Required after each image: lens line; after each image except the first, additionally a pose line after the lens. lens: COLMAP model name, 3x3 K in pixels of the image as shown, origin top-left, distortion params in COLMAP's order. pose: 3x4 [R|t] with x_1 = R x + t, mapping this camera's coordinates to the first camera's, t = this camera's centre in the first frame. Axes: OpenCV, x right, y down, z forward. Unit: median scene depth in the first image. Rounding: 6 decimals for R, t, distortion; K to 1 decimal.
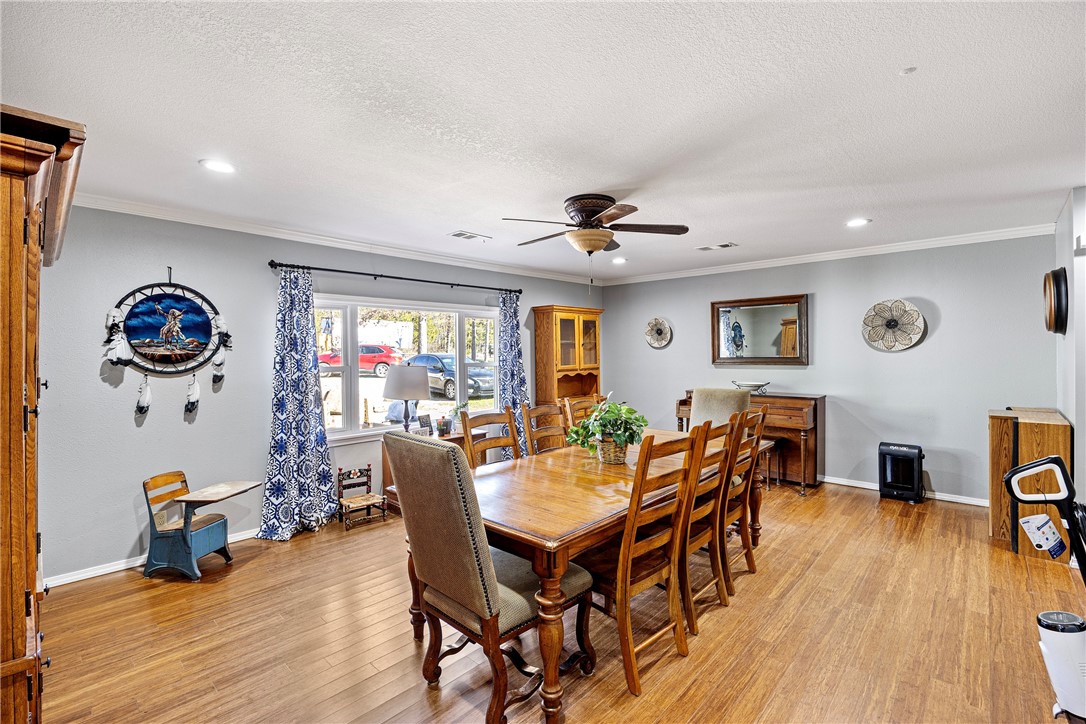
lens RADIAL K [[482.8, 0, 541.3], [0, 482.8, 366.2], [0, 0, 1]] dist [-0.000176, 0.000022]
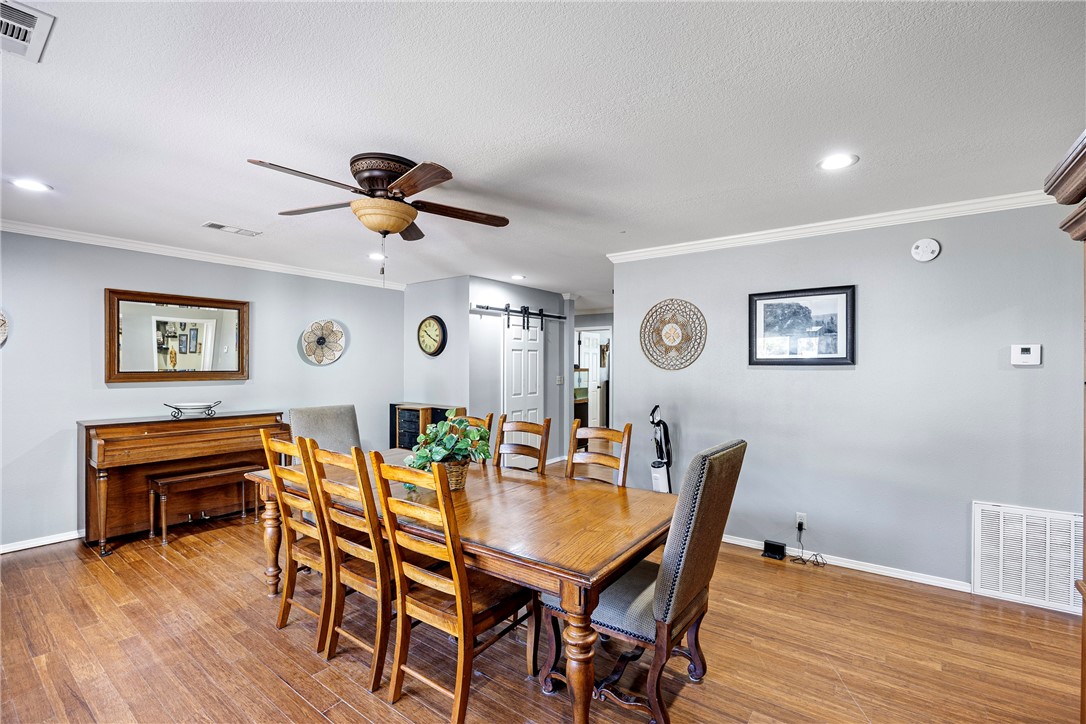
lens RADIAL K [[482.8, 0, 541.3], [0, 482.8, 366.2], [0, 0, 1]] dist [-0.000176, 0.000022]
pose [[-0.134583, 0.006004, 0.990884, -0.474291], [0.025499, 0.999671, -0.002594, -0.011767], [-0.990574, 0.024918, -0.134692, 0.639287]]
